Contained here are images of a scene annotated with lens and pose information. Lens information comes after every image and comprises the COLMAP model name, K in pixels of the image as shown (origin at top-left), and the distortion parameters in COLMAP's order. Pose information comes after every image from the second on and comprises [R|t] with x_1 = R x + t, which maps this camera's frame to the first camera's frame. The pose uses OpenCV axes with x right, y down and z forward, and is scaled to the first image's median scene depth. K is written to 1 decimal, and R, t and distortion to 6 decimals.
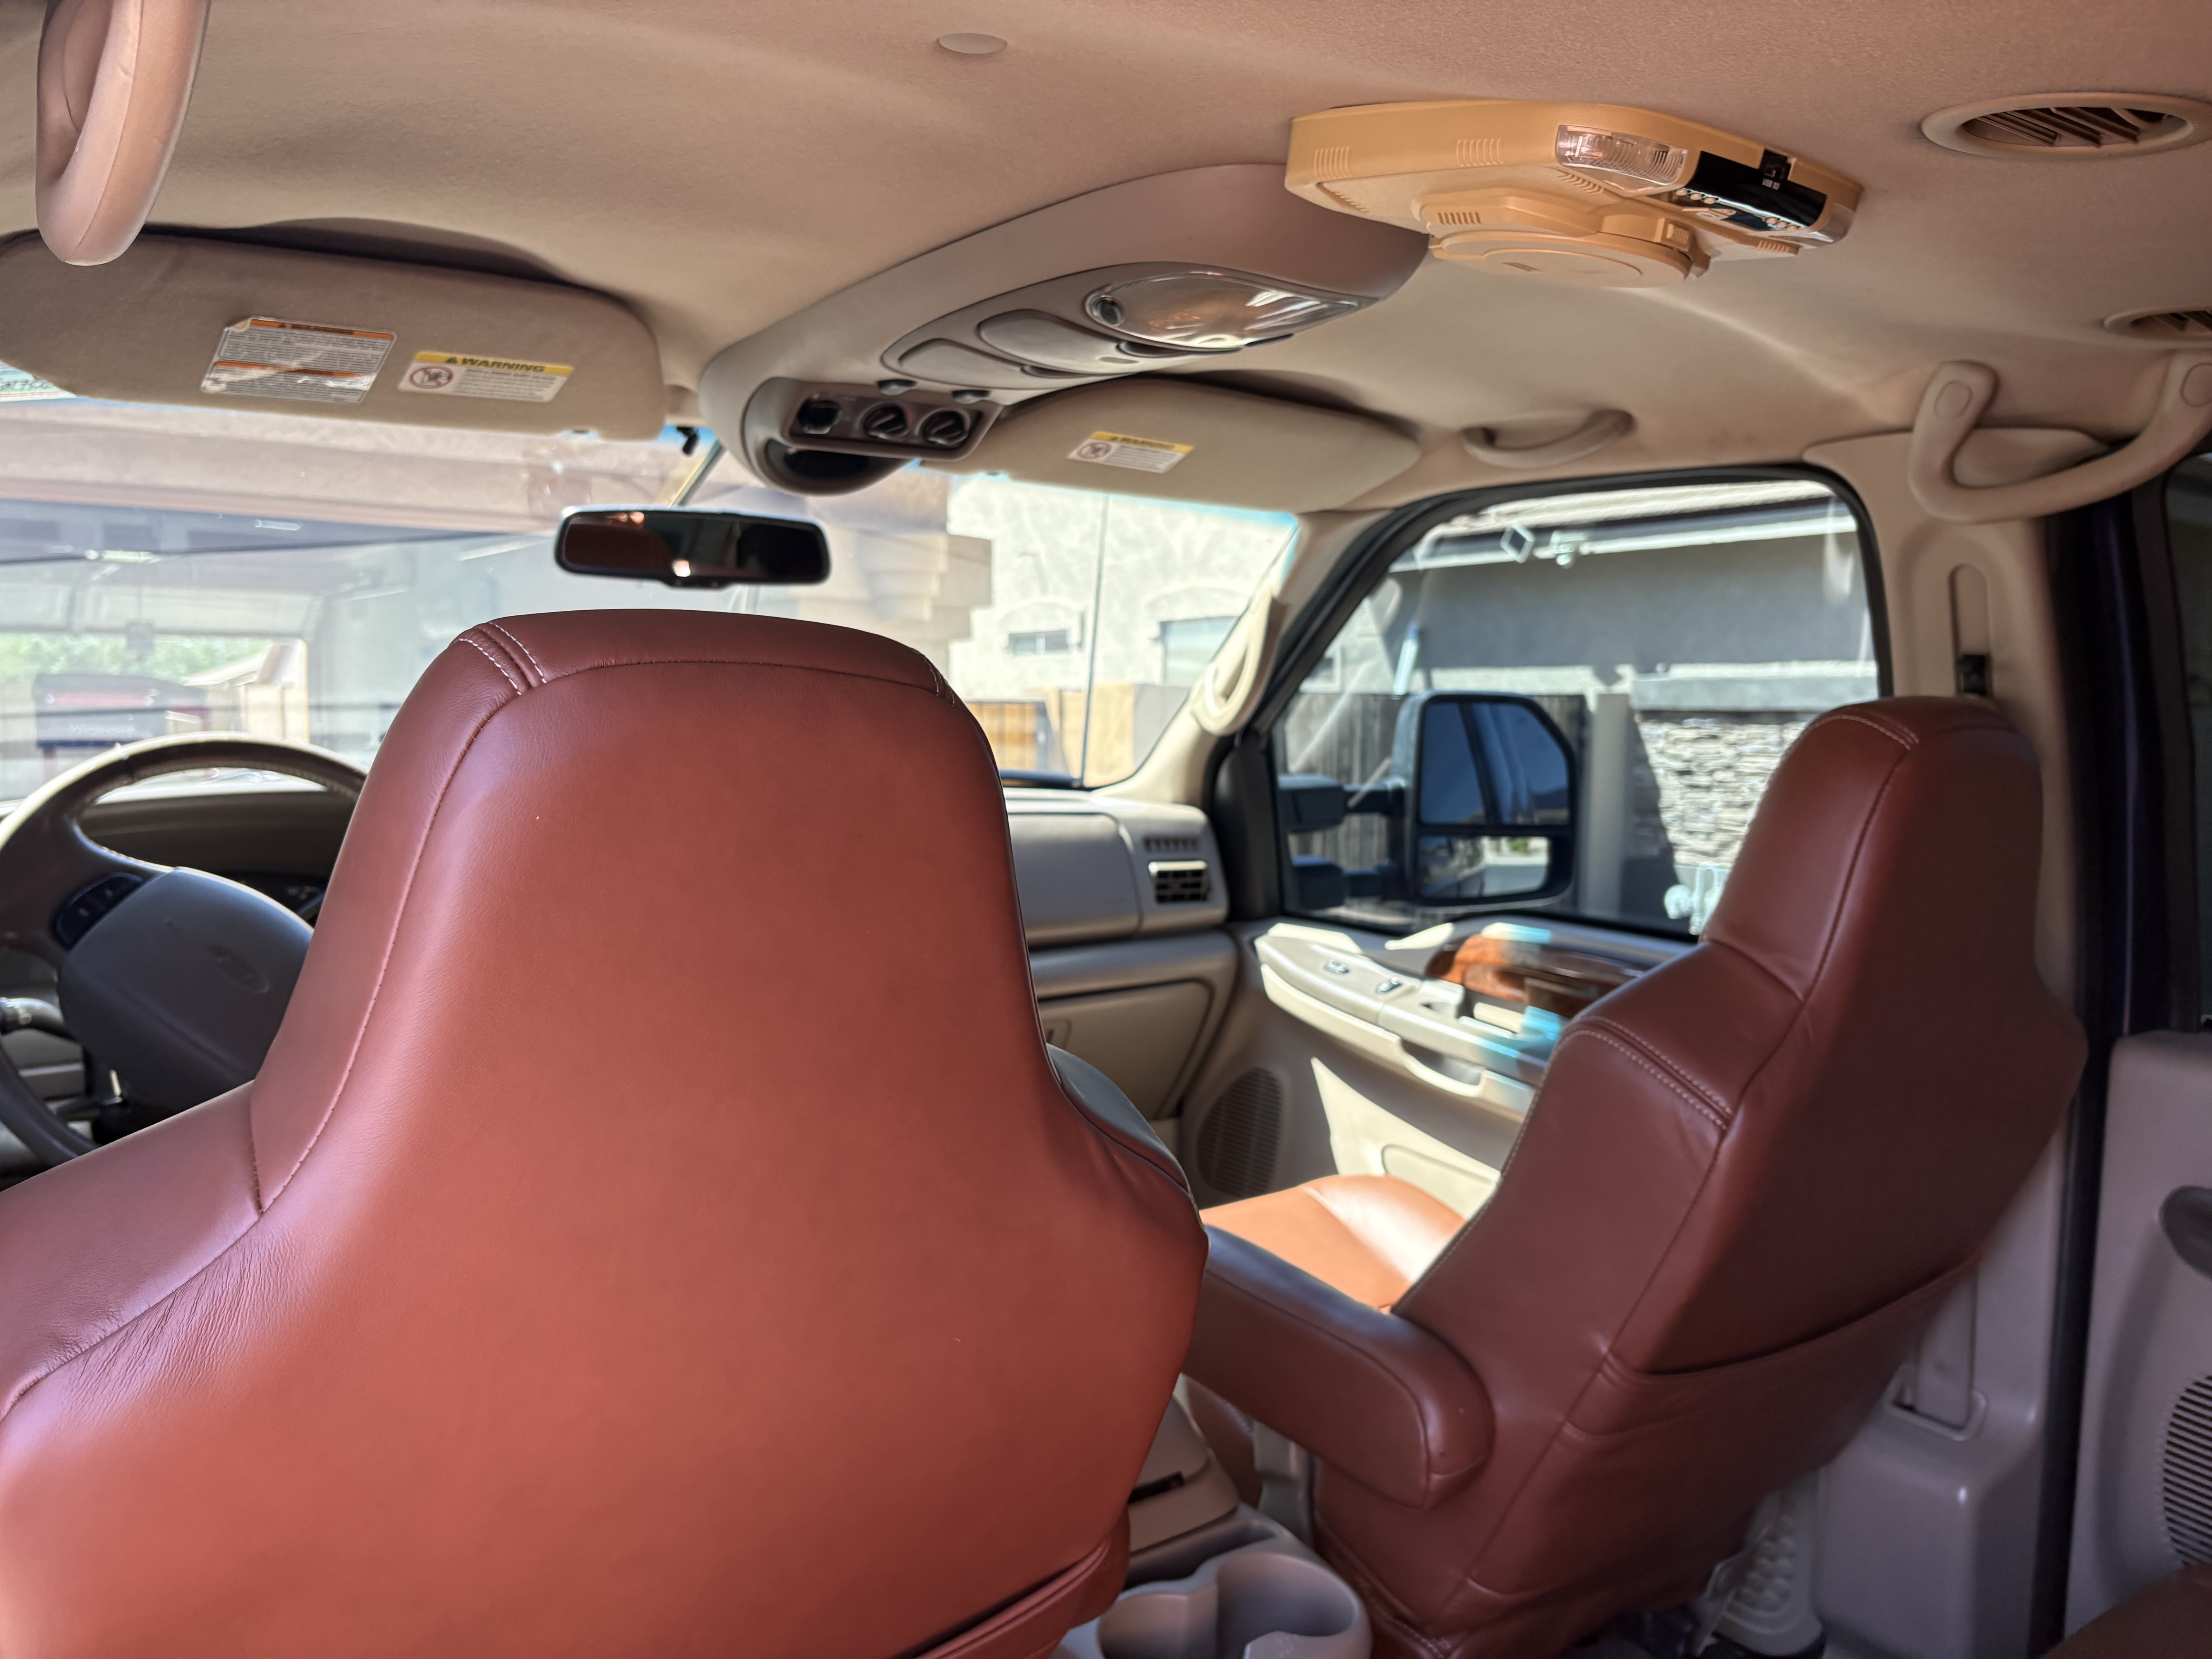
lens RADIAL K [[1645.7, 0, 1098.7], [0, 1645.7, 784.8], [0, 0, 1]] dist [0.034132, -0.047460]
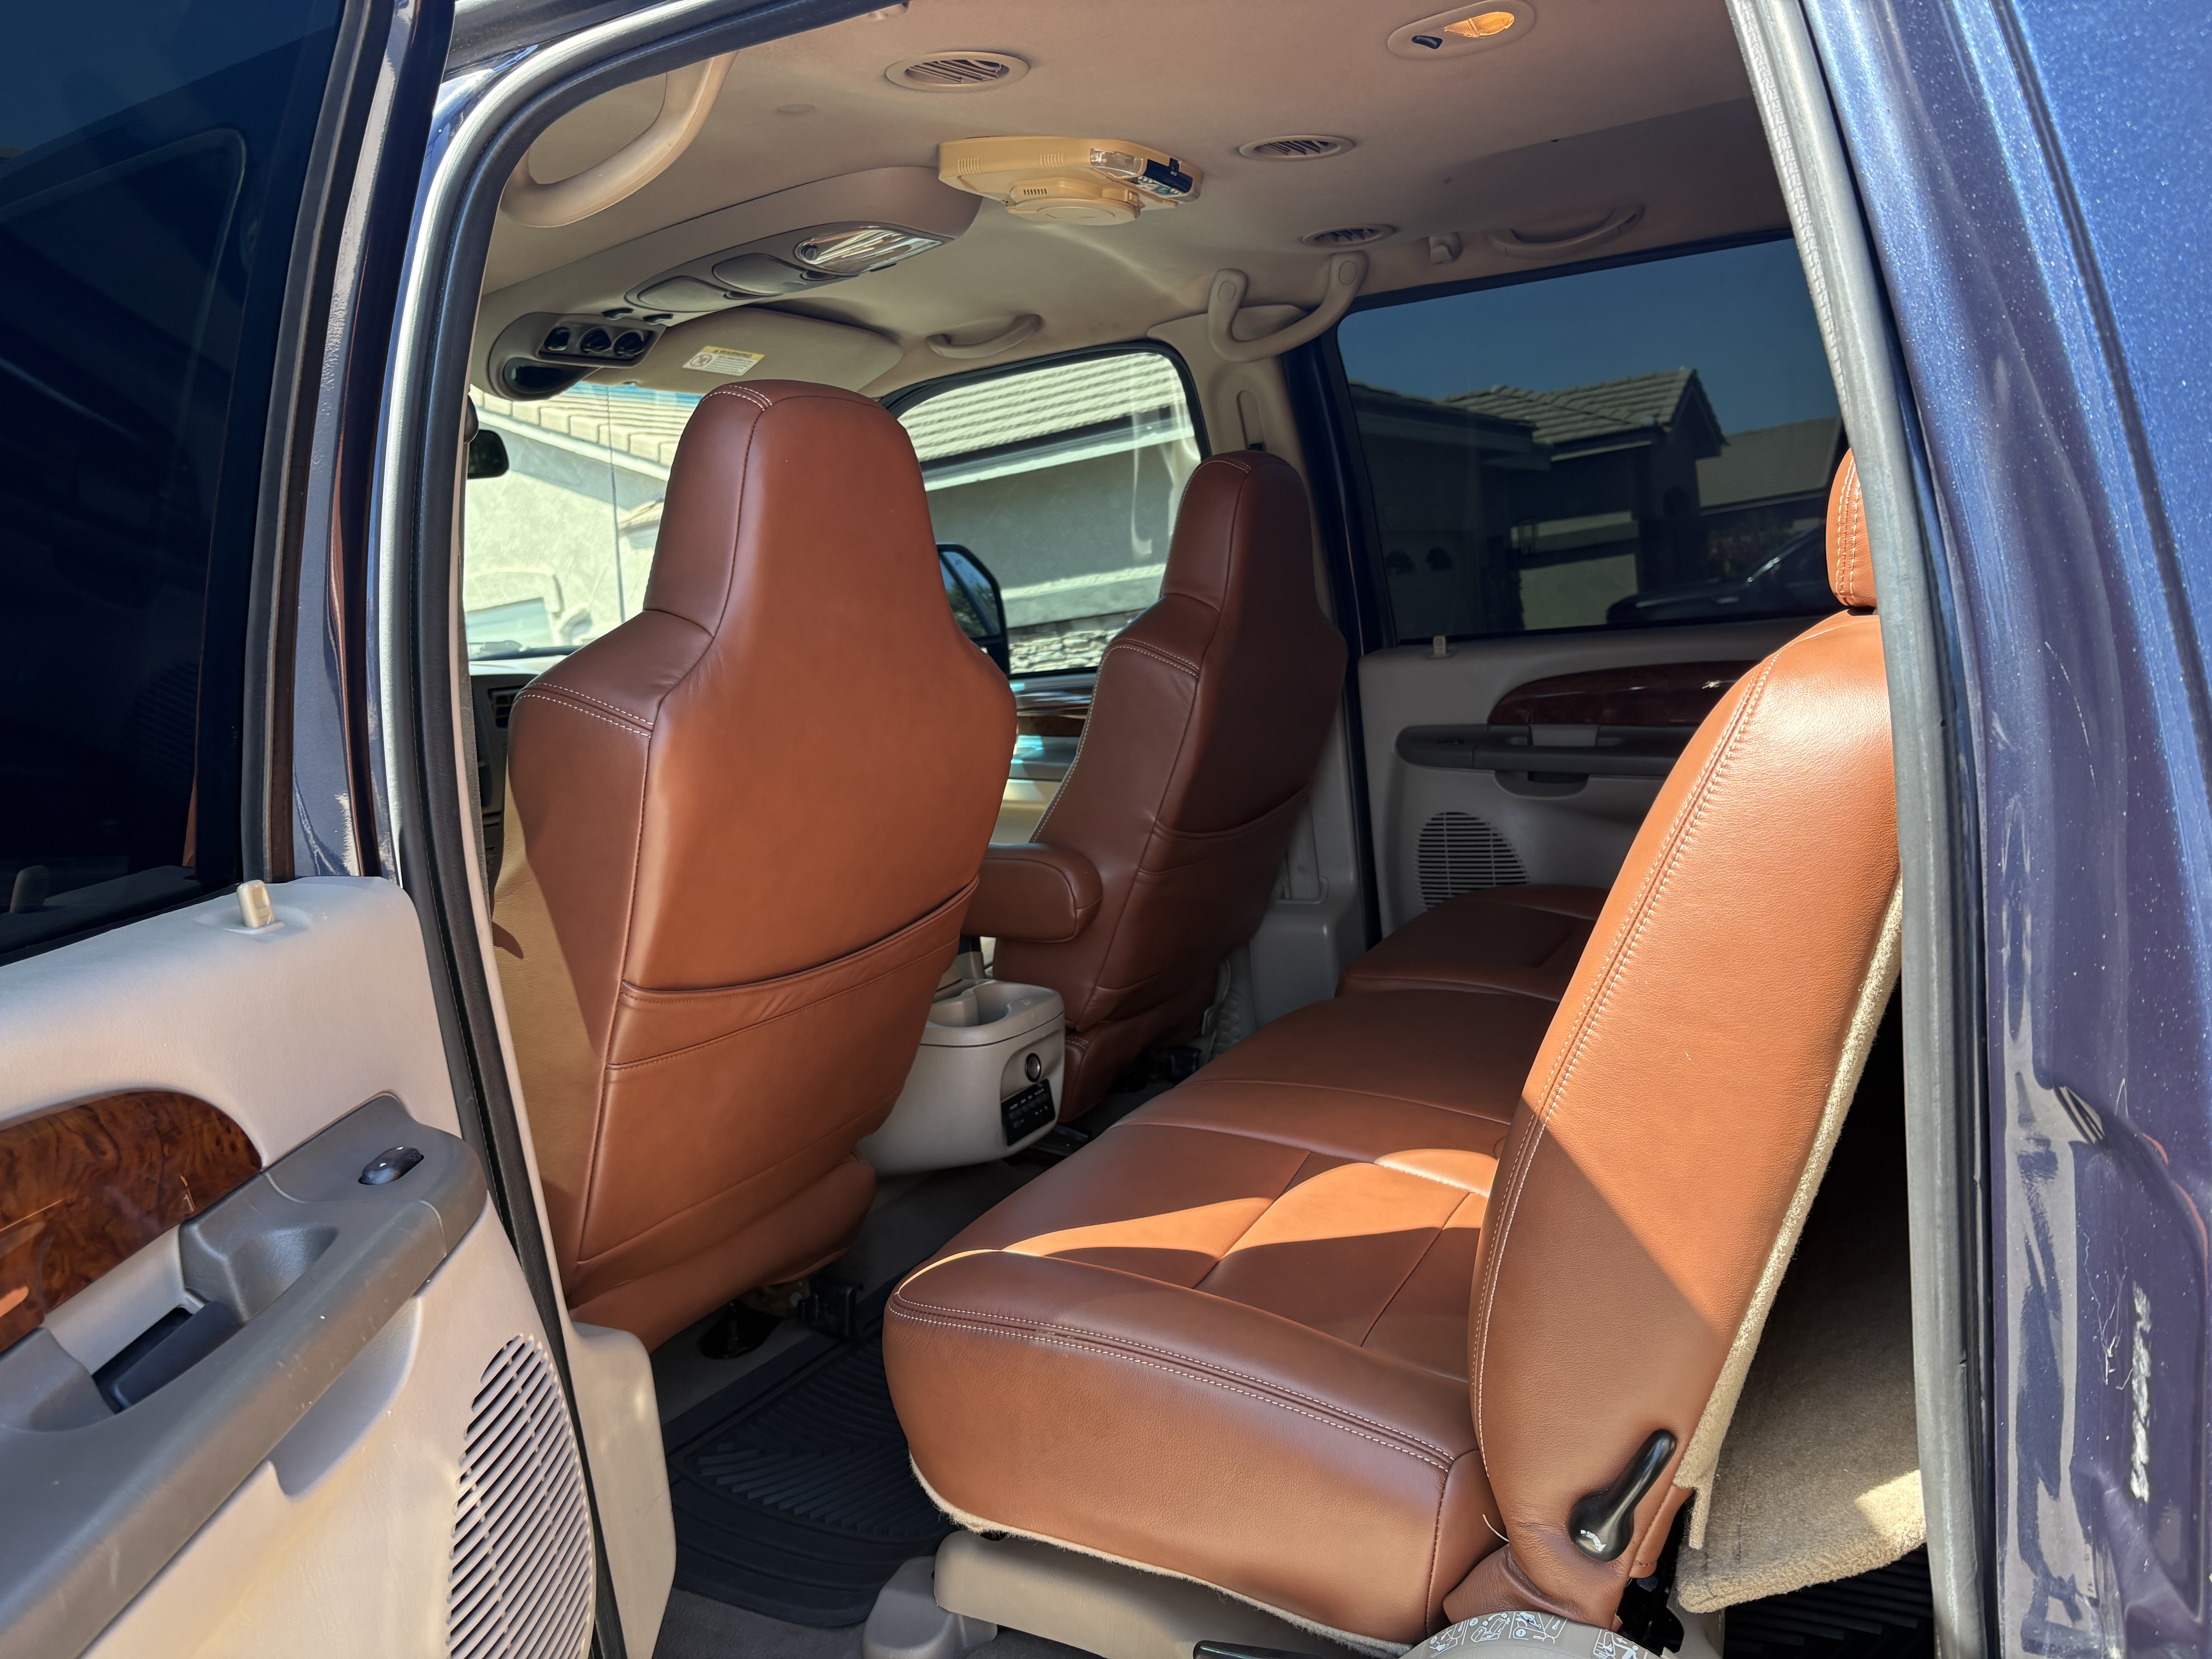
lens RADIAL K [[1645.7, 0, 1098.7], [0, 1645.7, 784.8], [0, 0, 1]] dist [0.034132, -0.047460]
pose [[0.898531, -0.168093, 0.405447, -0.419870], [0.162635, 0.985510, 0.048155, 0.184023], [-0.407667, 0.022671, 0.912849, -0.552259]]
